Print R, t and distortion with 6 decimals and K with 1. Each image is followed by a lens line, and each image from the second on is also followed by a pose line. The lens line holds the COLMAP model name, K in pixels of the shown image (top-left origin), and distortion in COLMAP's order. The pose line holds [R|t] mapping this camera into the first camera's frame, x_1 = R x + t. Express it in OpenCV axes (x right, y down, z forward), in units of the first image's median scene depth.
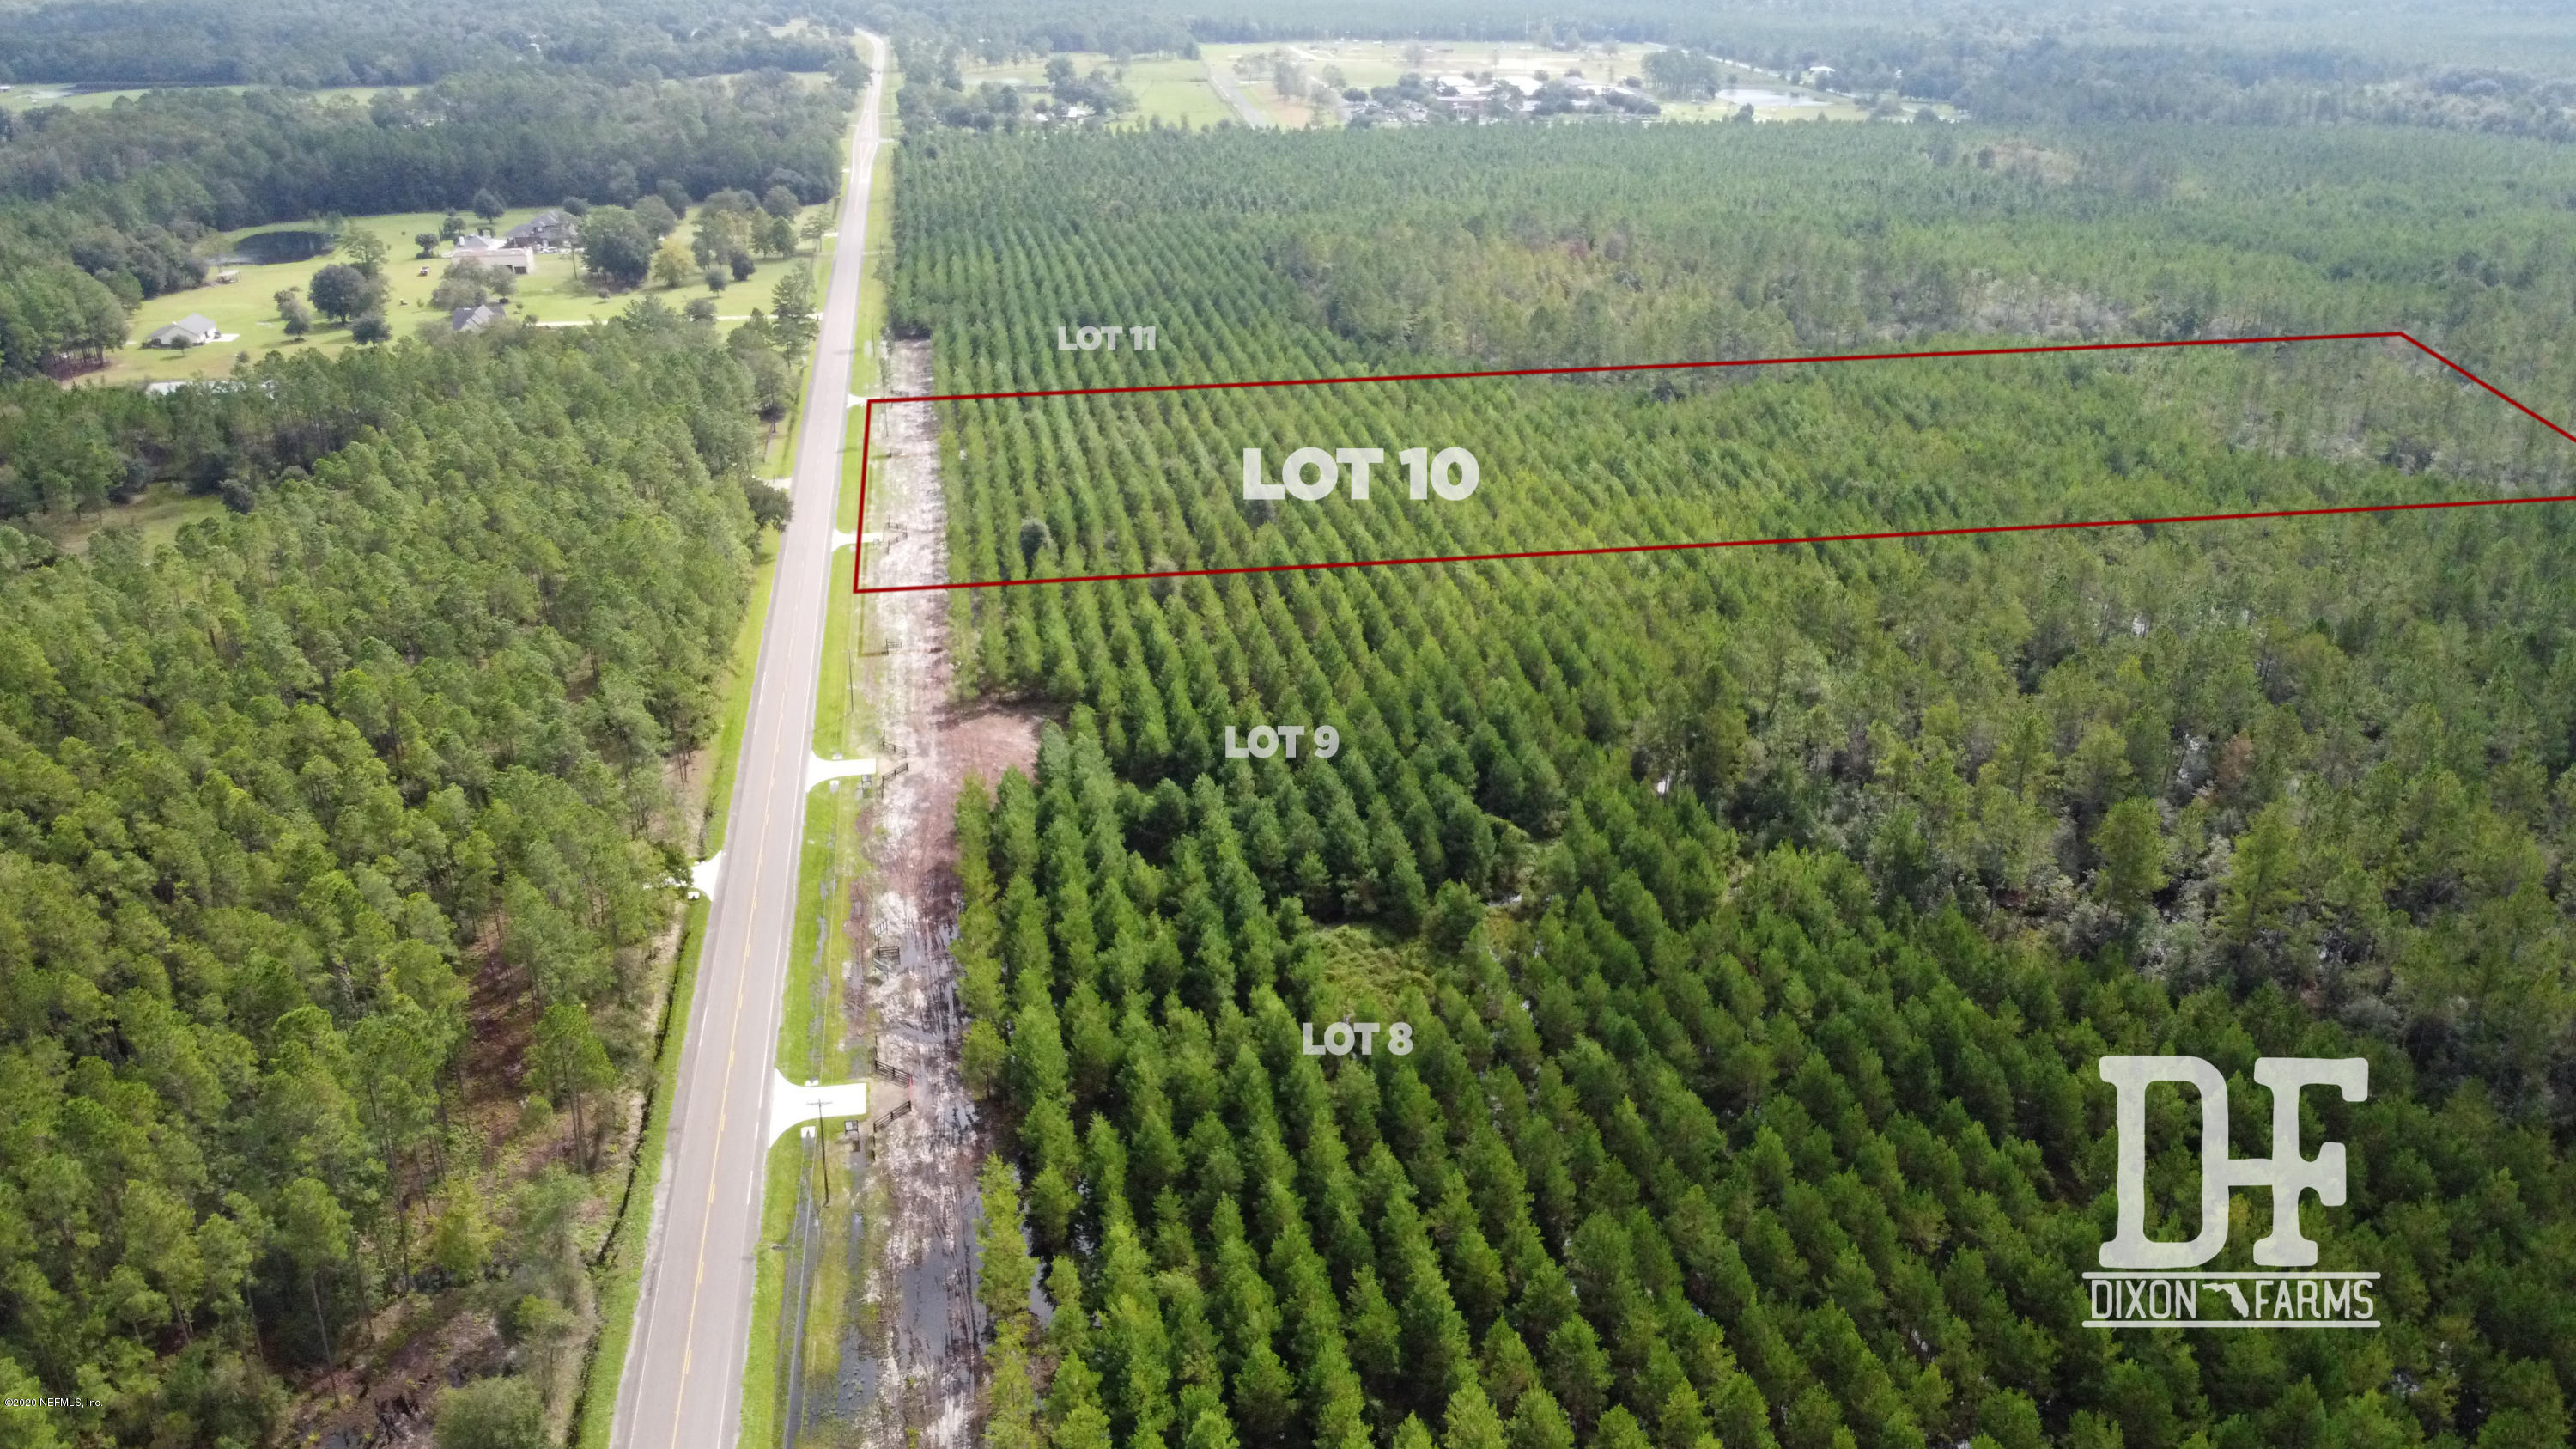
lens RADIAL K [[2006.8, 0, 1288.0], [0, 2006.8, 724.5], [0, 0, 1]] dist [0.006407, 0.002222]
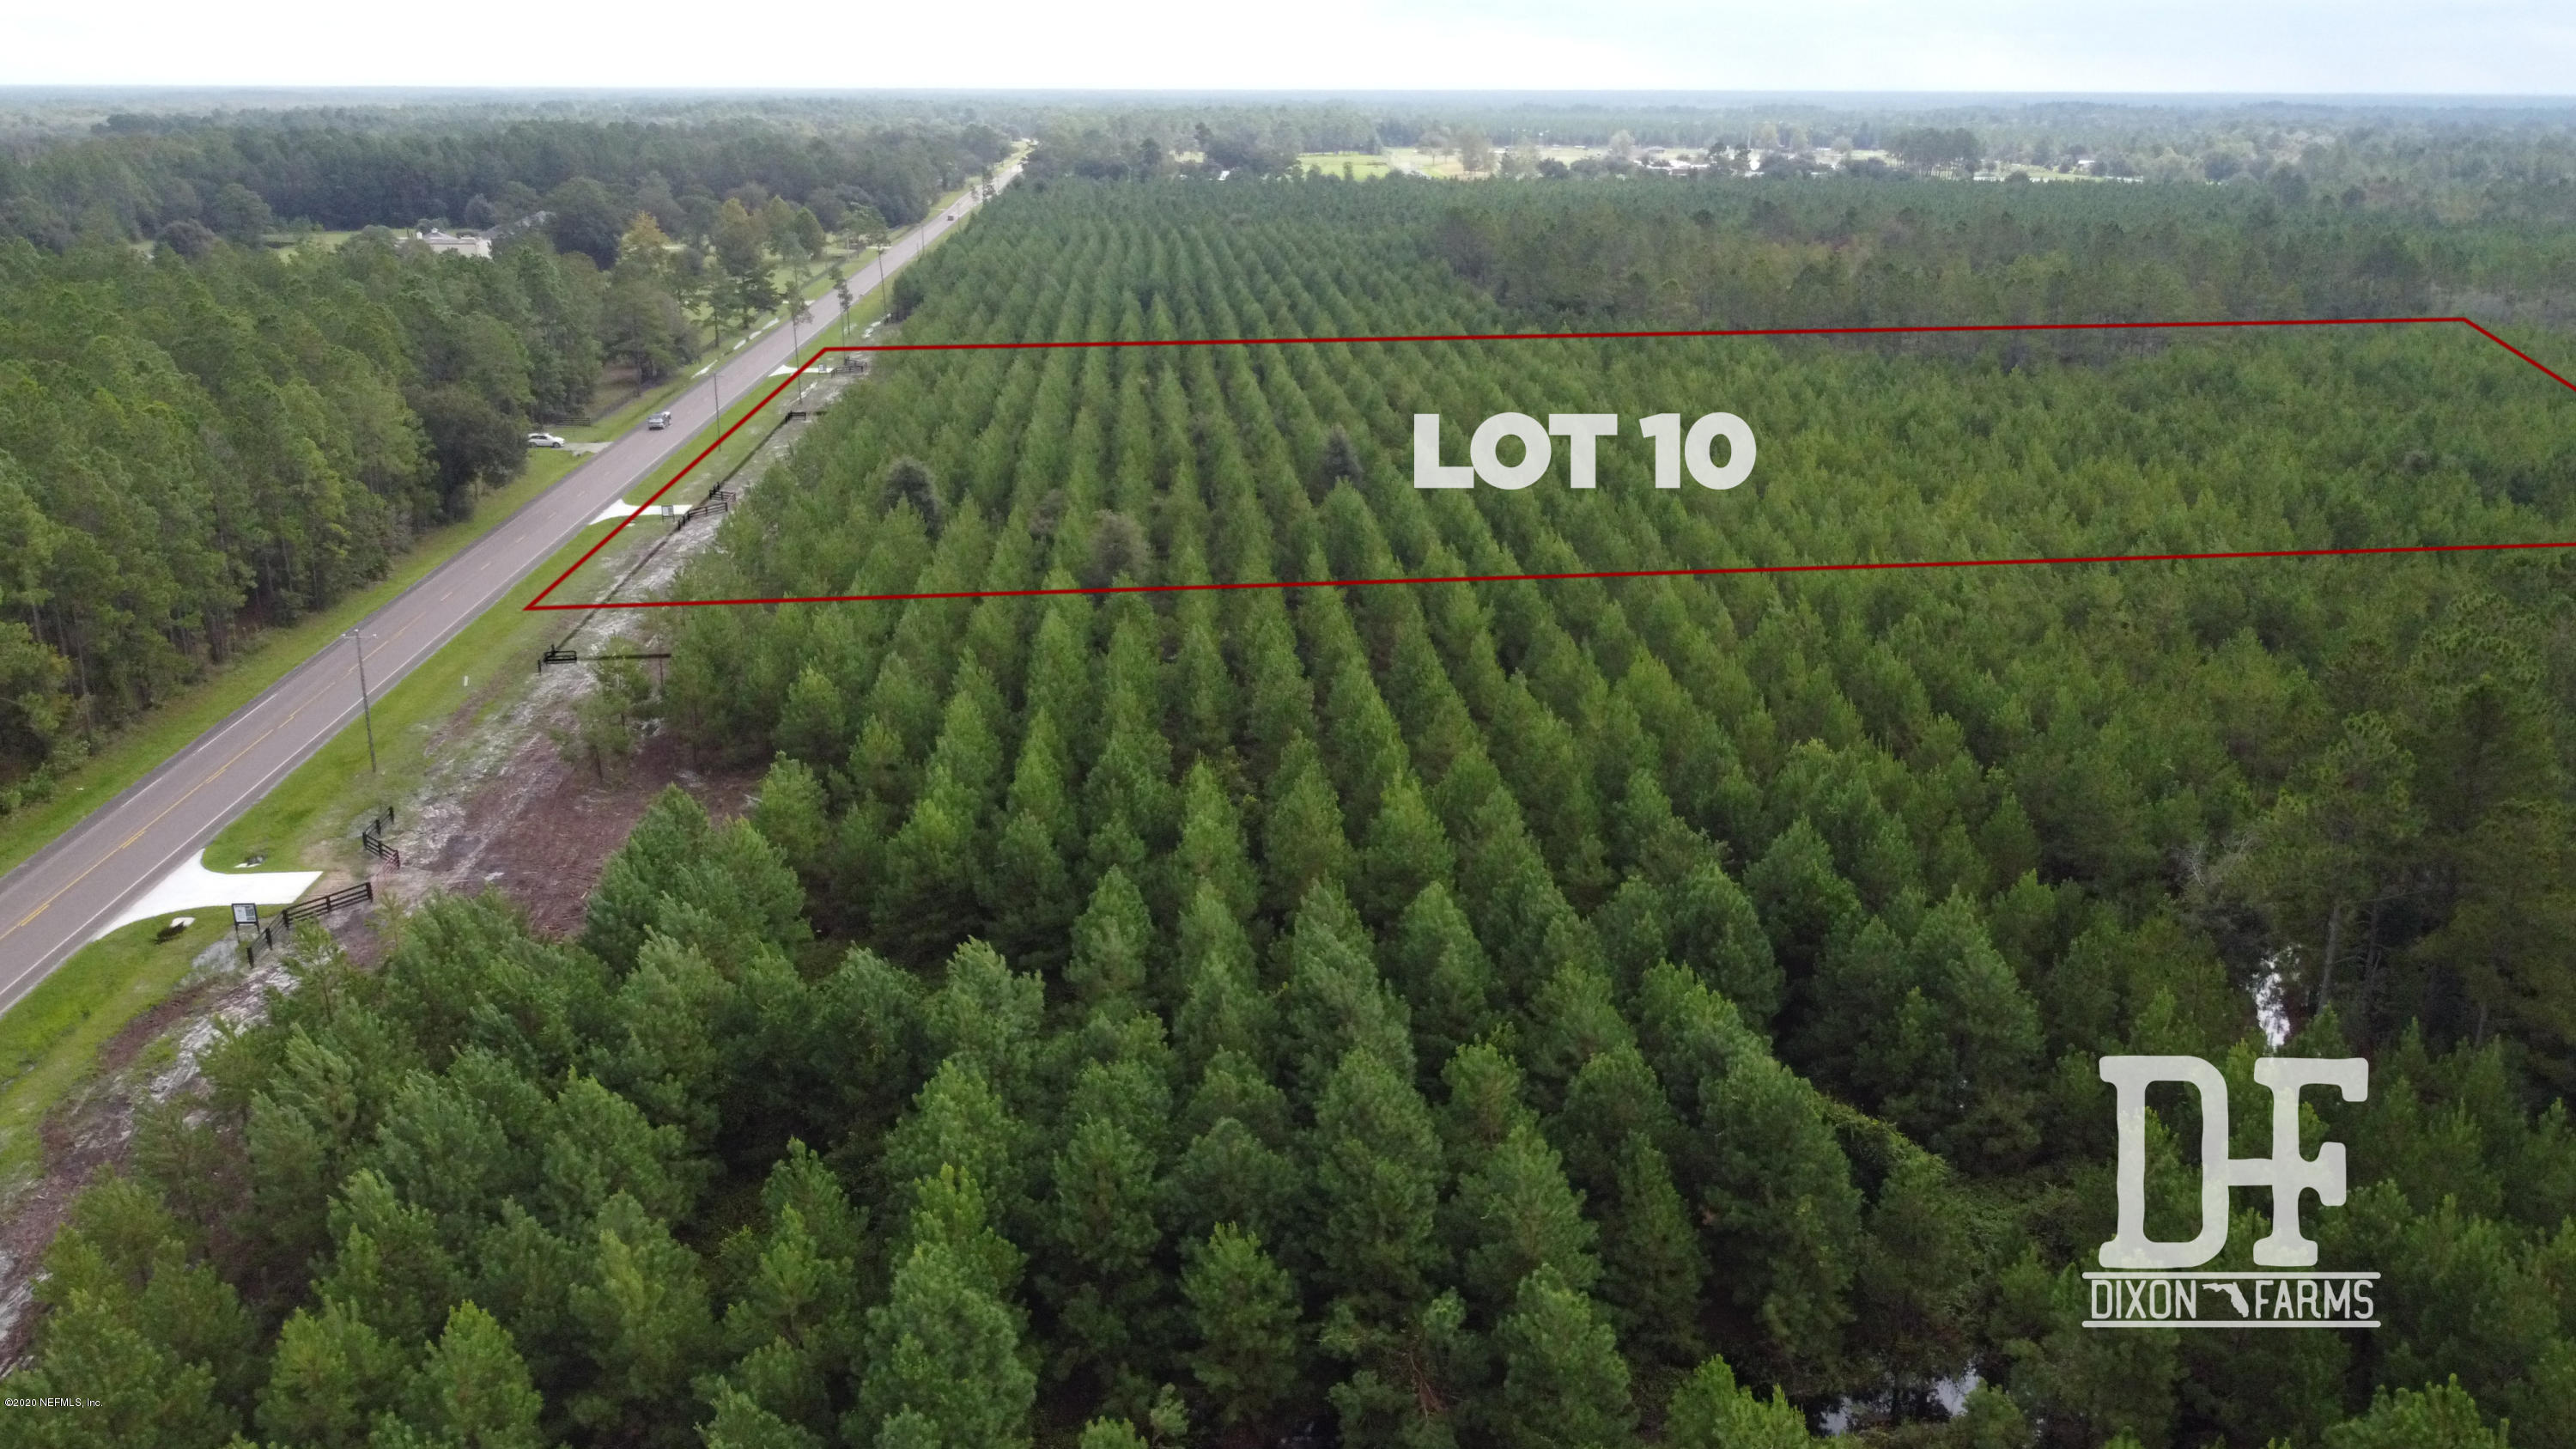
lens RADIAL K [[2006.8, 0, 1288.0], [0, 2006.8, 724.5], [0, 0, 1]] dist [0.006407, 0.002222]
pose [[0.994983, 0.032065, -0.094769, 0.038457], [-0.039995, 0.995747, -0.082999, 0.013518], [0.091705, 0.086373, 0.992033, 0.612393]]
